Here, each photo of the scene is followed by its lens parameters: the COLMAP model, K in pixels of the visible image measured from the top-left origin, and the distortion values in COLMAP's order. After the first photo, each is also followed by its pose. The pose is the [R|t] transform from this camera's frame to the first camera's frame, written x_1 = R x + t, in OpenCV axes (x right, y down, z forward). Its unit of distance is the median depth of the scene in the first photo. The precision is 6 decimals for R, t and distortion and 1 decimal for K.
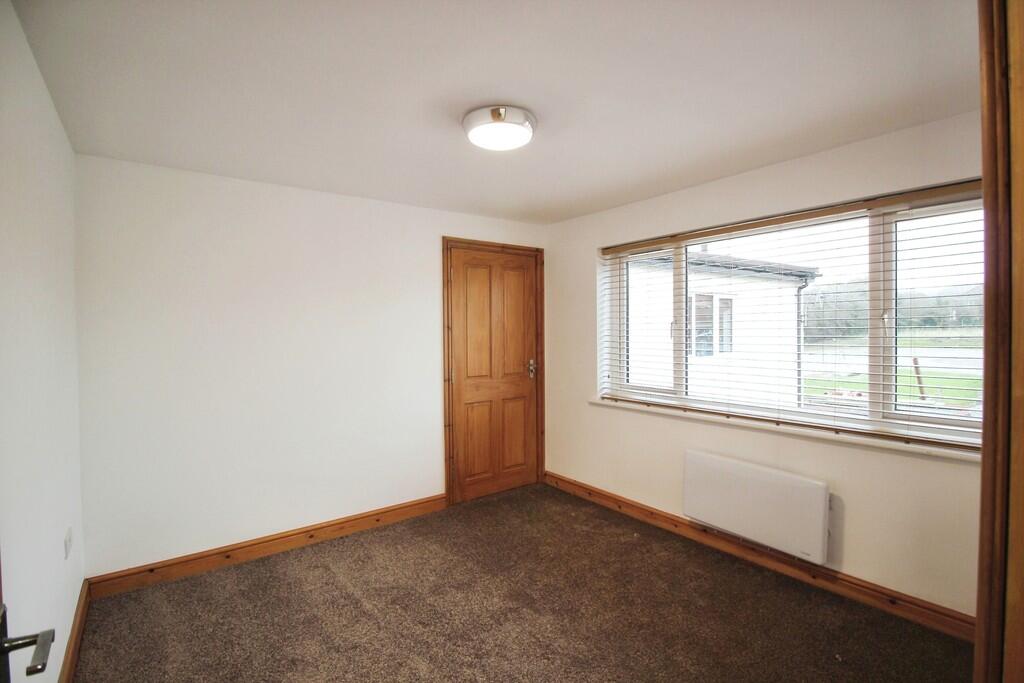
lens RADIAL K [[487.5, 0, 512.0], [0, 487.5, 341.5], [0, 0, 1]] dist [0.000290, 0.000215]
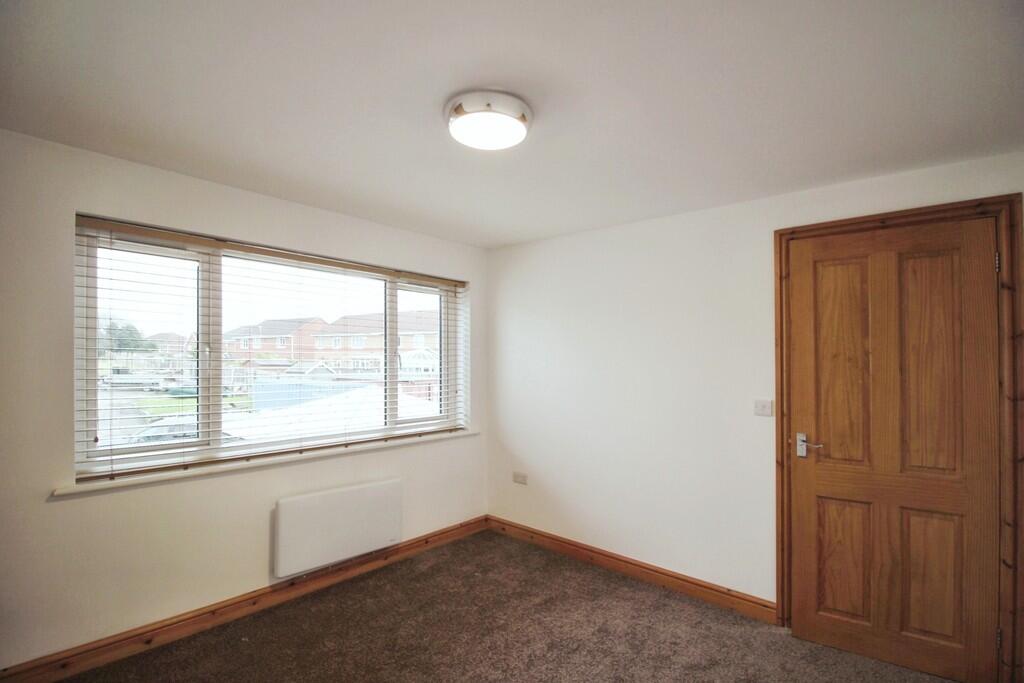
lens RADIAL K [[497.8, 0, 512.3], [0, 497.8, 359.6], [0, 0, 1]] dist [-0.000511, -0.000283]
pose [[-0.216221, 0.013553, 0.976250, -0.610297], [0.014062, 0.999843, -0.010766, -0.011223], [-0.976243, 0.011400, -0.216378, 0.814196]]
